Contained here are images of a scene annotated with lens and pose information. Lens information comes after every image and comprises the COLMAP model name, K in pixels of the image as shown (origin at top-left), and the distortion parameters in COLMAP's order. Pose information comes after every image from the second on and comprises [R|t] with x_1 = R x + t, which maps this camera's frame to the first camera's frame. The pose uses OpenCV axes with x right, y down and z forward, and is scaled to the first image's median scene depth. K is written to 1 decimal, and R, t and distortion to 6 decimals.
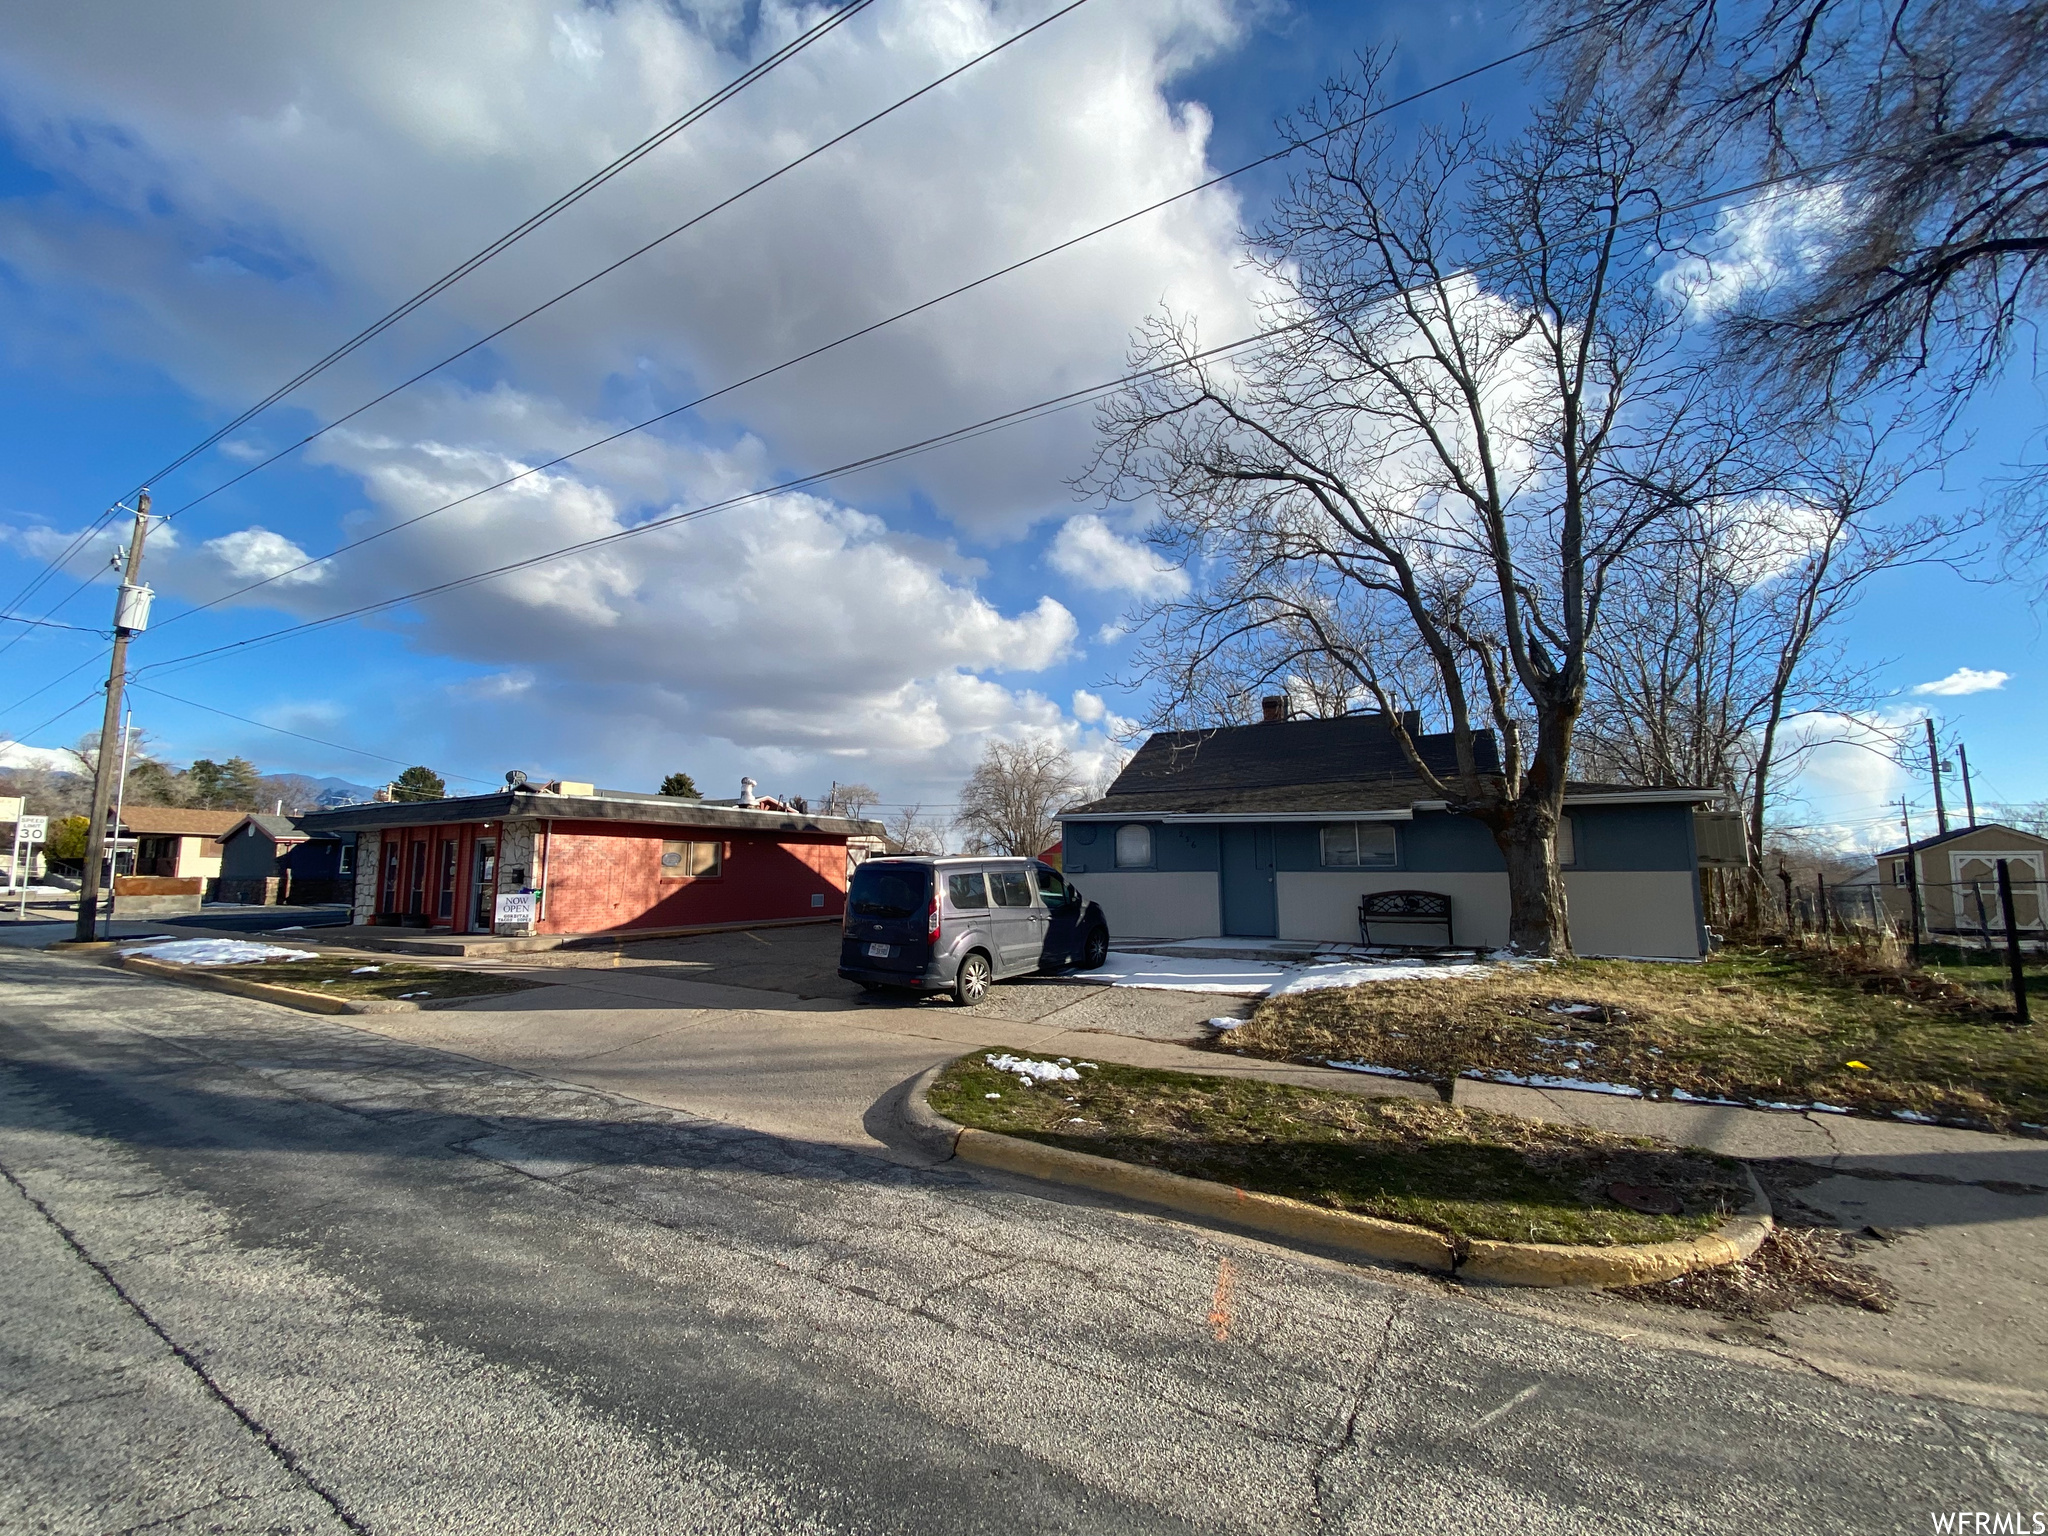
lens RADIAL K [[812.8, 0, 1024.0], [0, 812.8, 768.0], [0, 0, 1]] dist [0.015026, -0.017627]
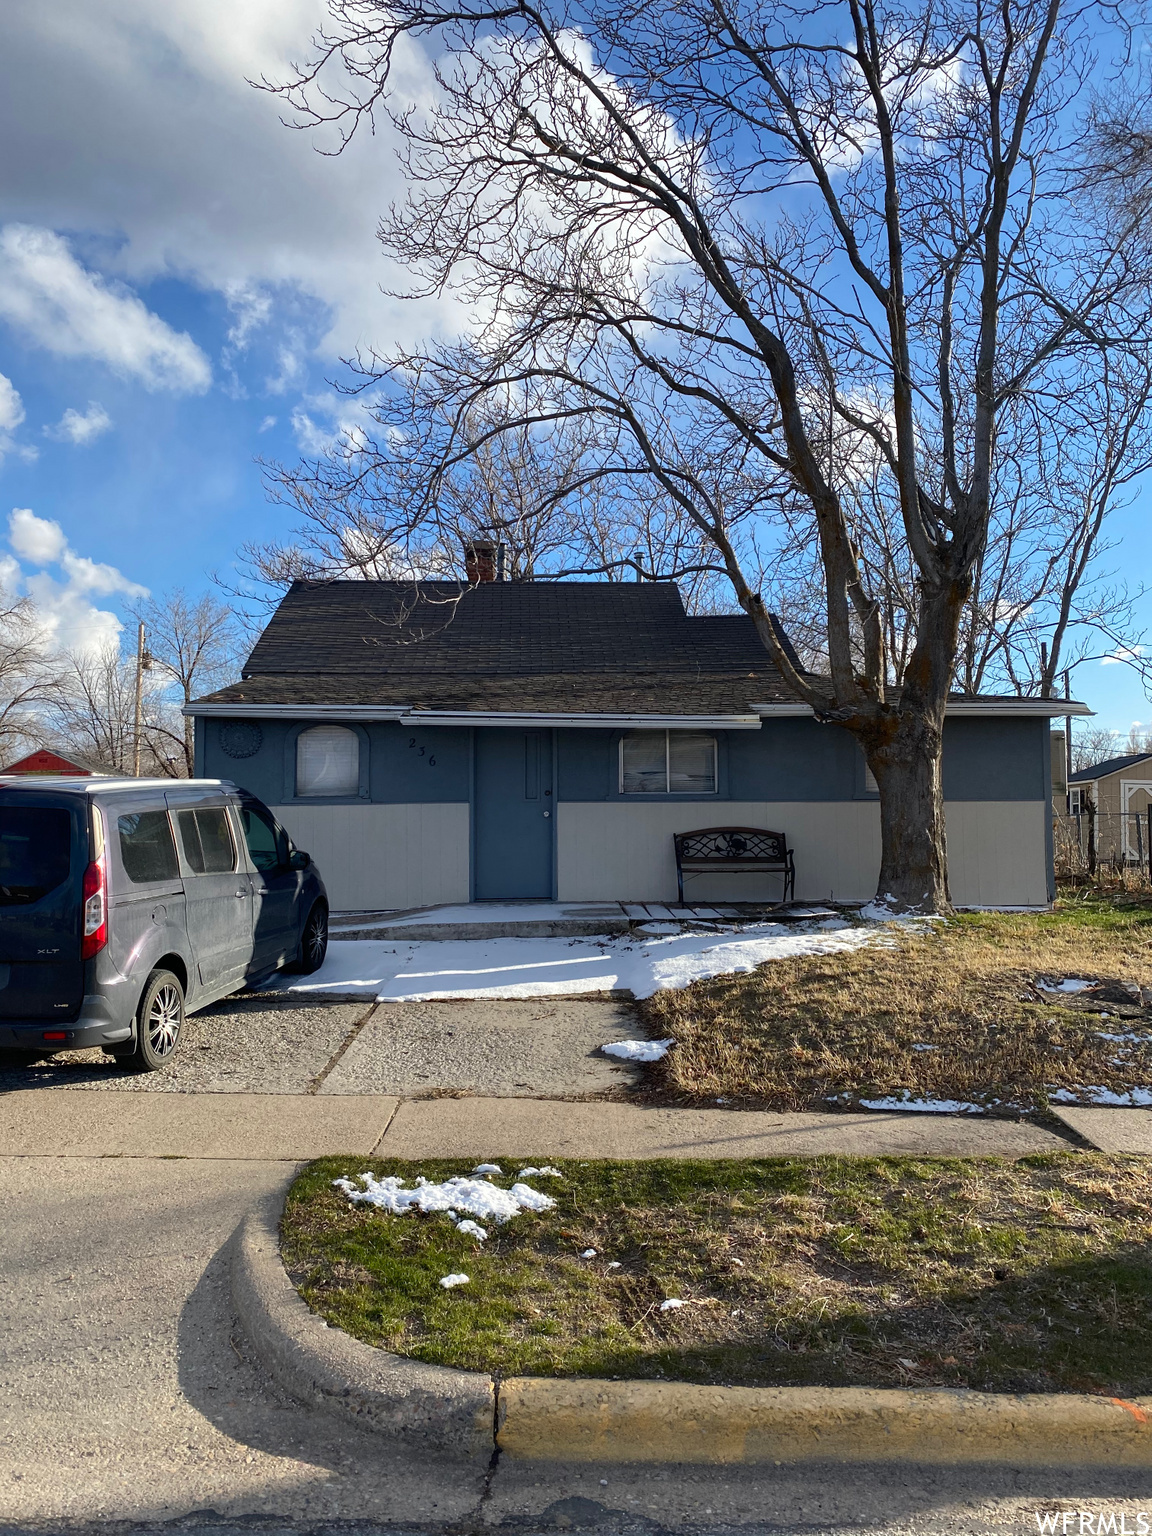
lens RADIAL K [[1151.3, 0, 568.7], [0, 1151.3, 717.1], [0, 0, 1]] dist [0.044229, -0.042411]
pose [[0.865481, 0.029295, 0.500084, -0.187604], [-0.058013, 0.997433, 0.041972, 0.021528], [-0.497570, -0.065337, 0.864959, 0.222934]]
